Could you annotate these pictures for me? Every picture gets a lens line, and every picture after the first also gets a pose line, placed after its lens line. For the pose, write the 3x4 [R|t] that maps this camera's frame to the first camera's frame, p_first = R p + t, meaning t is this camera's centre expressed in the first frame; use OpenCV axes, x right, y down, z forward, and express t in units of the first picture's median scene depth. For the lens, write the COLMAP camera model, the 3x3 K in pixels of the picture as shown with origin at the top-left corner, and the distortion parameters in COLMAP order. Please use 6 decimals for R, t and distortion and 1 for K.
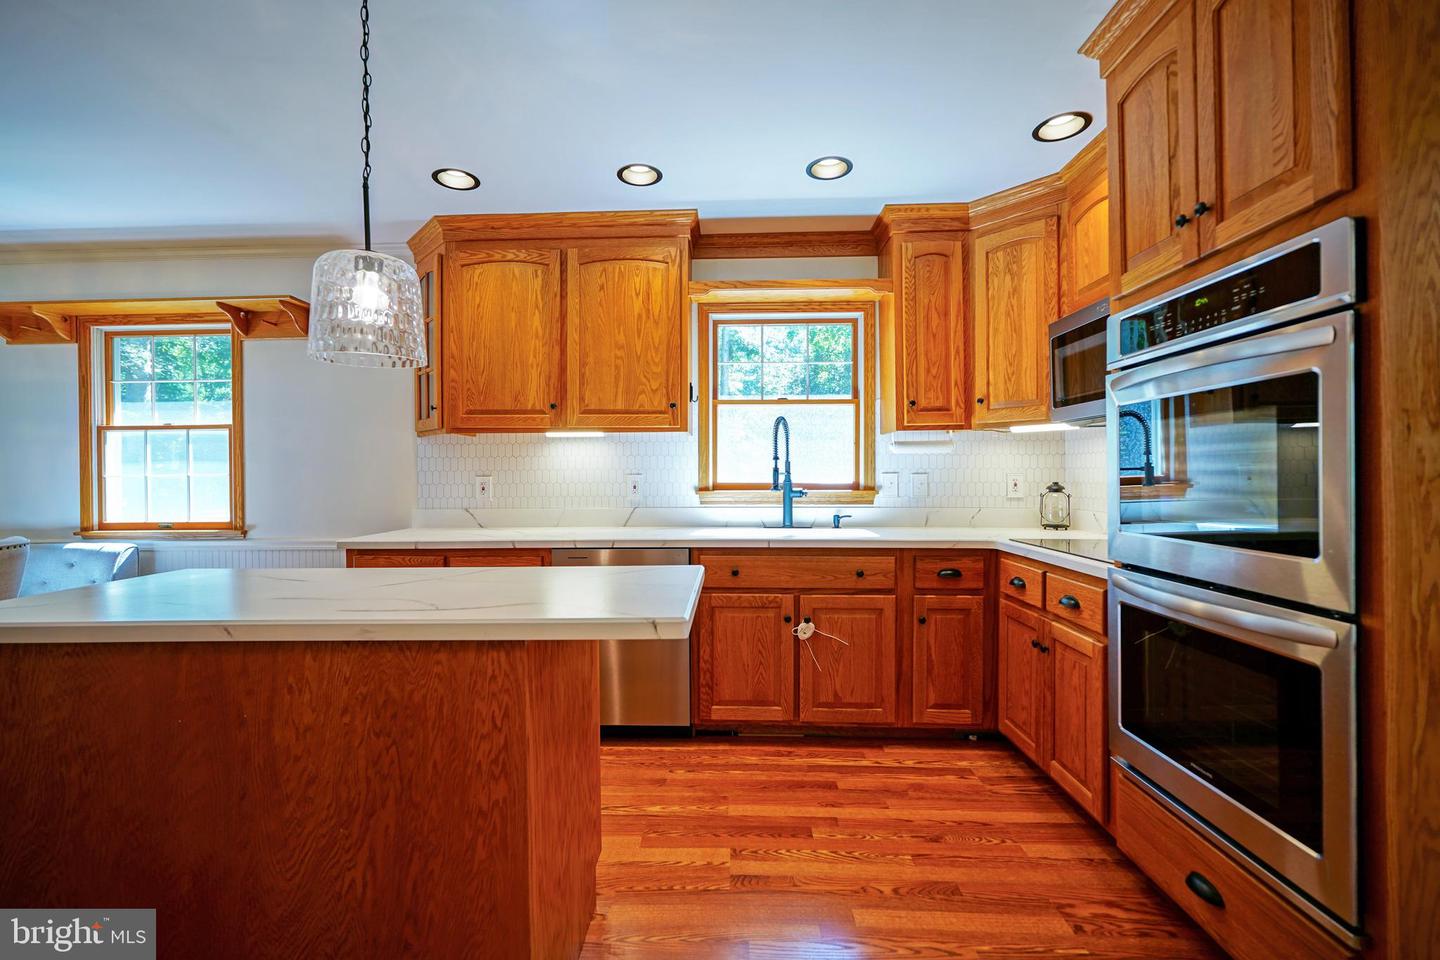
lens RADIAL K [[608.8, 0, 710.6], [0, 608.8, 478.4], [0, 0, 1]] dist [-0.006090, 0.003184]
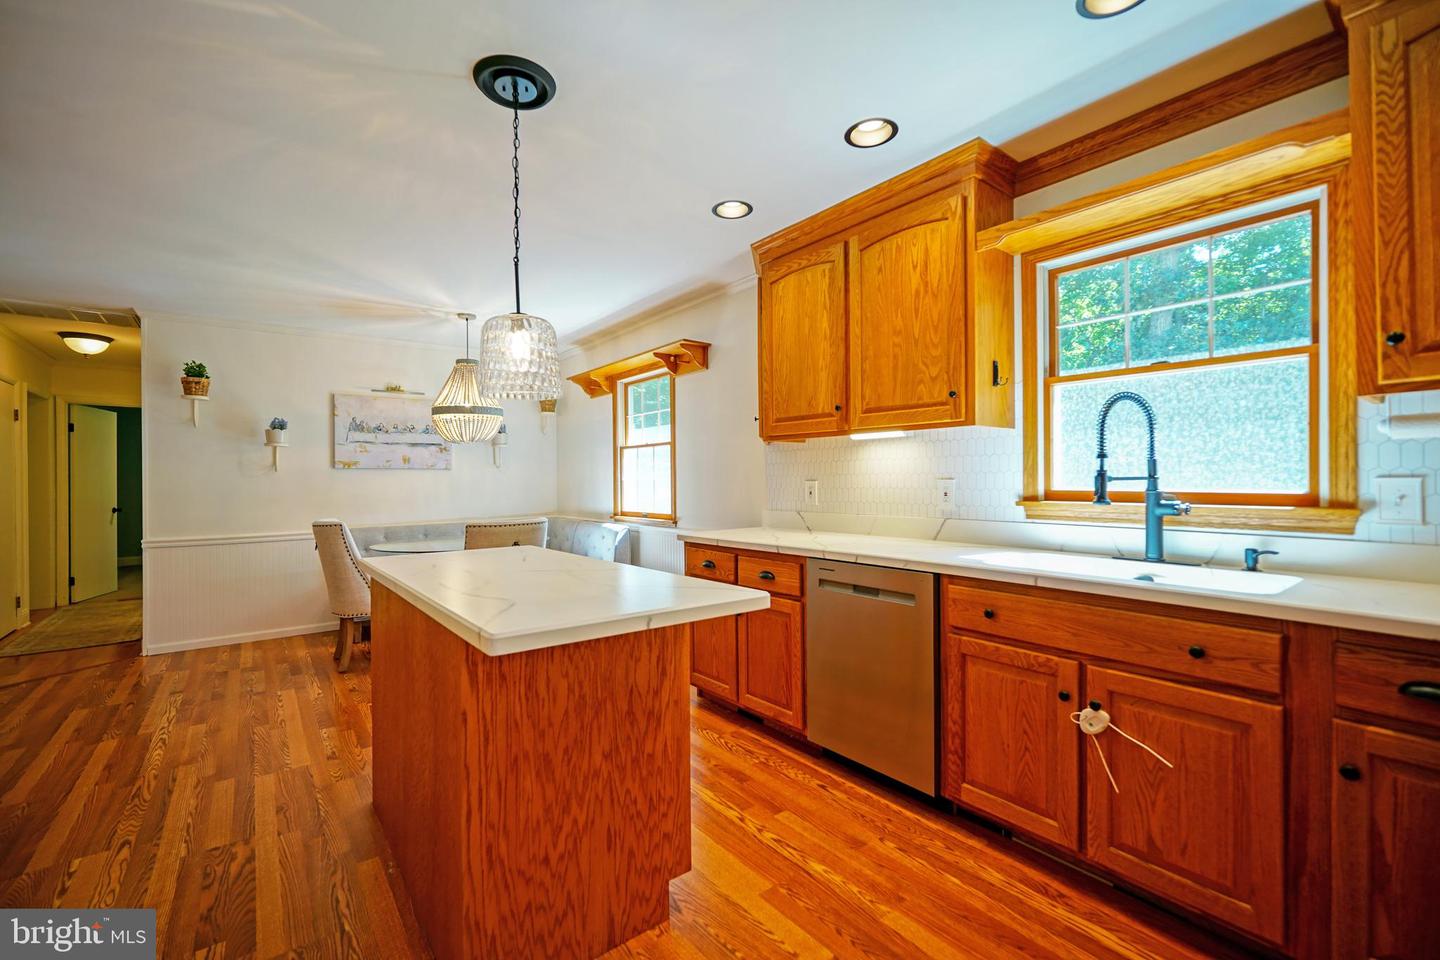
lens RADIAL K [[608.8, 0, 711.8], [0, 608.8, 478.2], [0, 0, 1]] dist [-0.006090, 0.003184]
pose [[0.638071, -0.000402, -0.769978, 0.348926], [0.000897, 1.000000, 0.000221, -0.008926], [0.769977, -0.000832, 0.638071, 0.240370]]
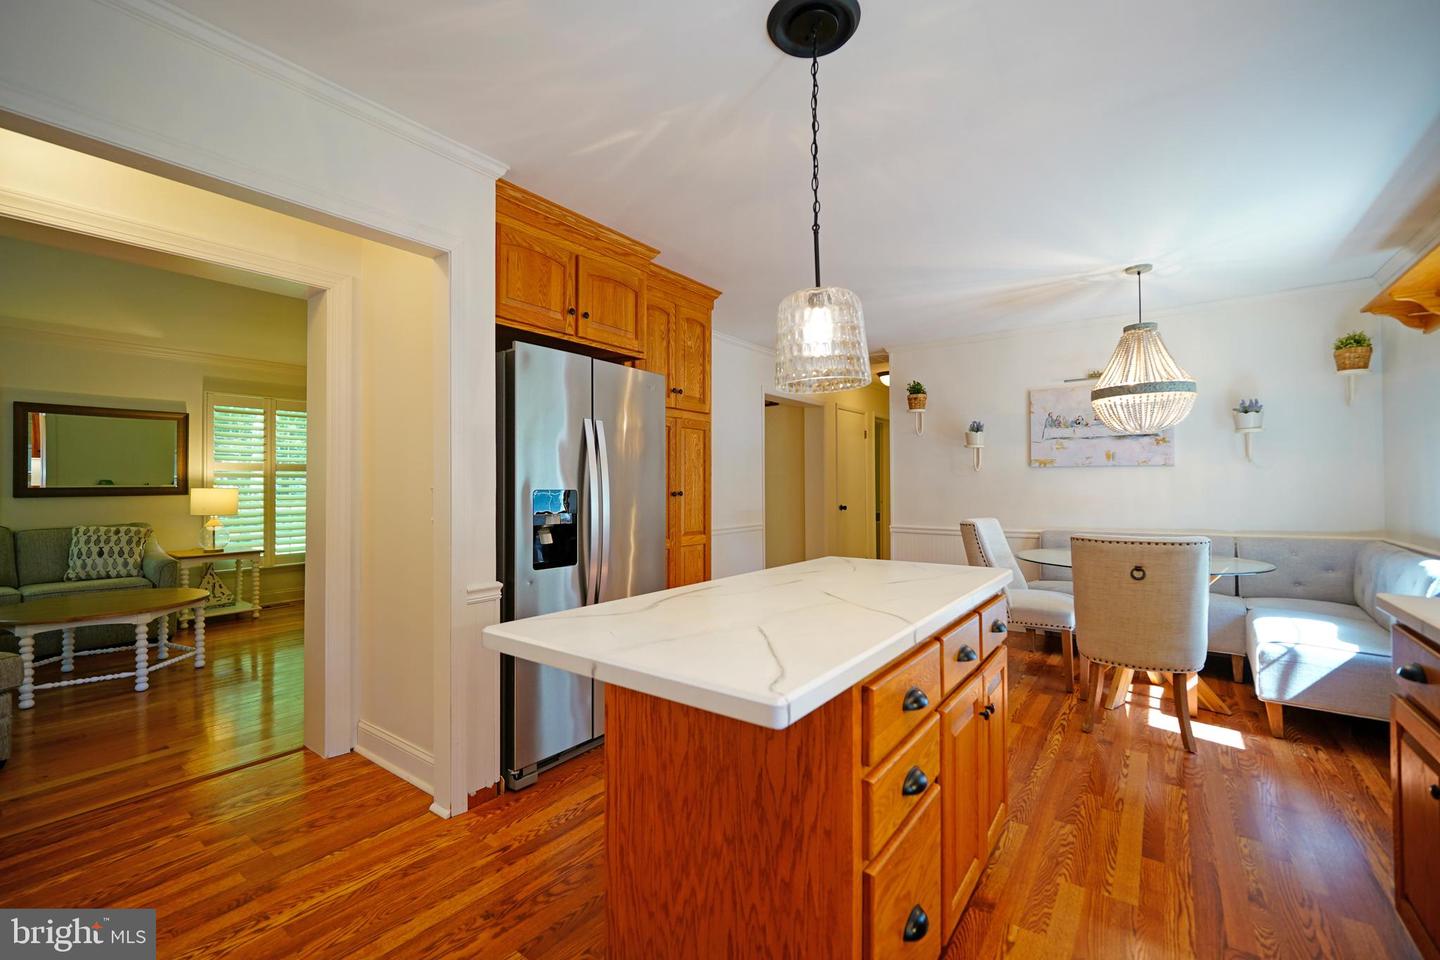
lens RADIAL K [[608.8, 0, 706.4], [0, 608.8, 476.6], [0, 0, 1]] dist [-0.006090, 0.003184]
pose [[-0.569949, 0.001478, -0.821679, 0.231260], [0.004252, 0.999990, -0.001150, -0.013569], [0.821669, -0.004149, -0.569950, 0.725522]]
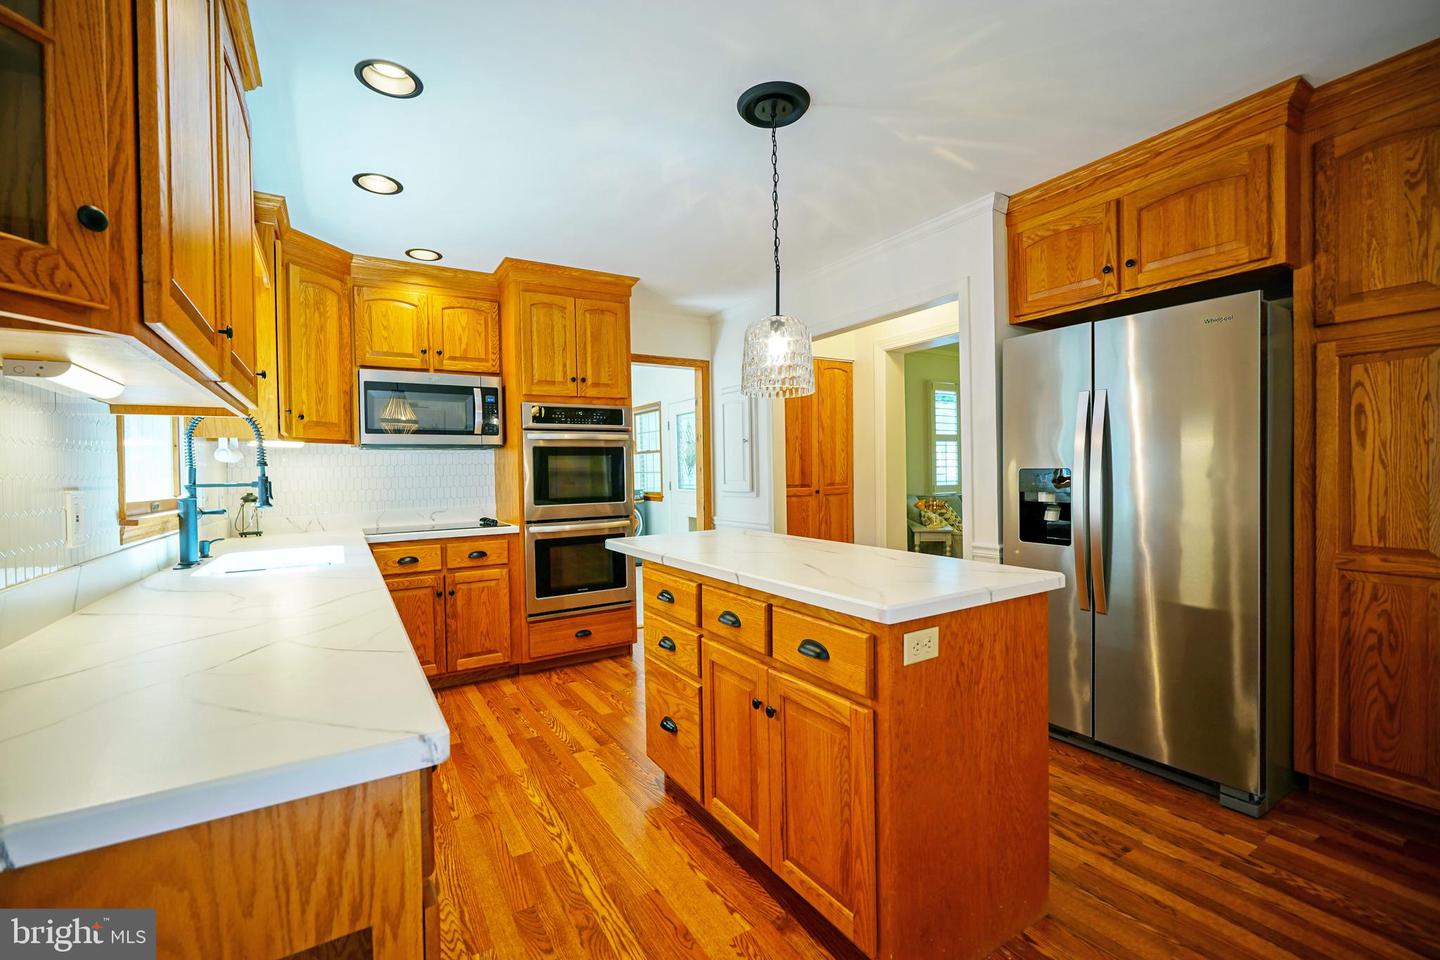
lens RADIAL K [[608.8, 0, 708.1], [0, 608.8, 479.1], [0, 0, 1]] dist [-0.006090, 0.003184]
pose [[-0.550495, 0.008543, 0.834795, -0.821169], [0.030060, 0.999502, 0.009594, -0.005181], [-0.834297, 0.030376, -0.550478, 0.953714]]
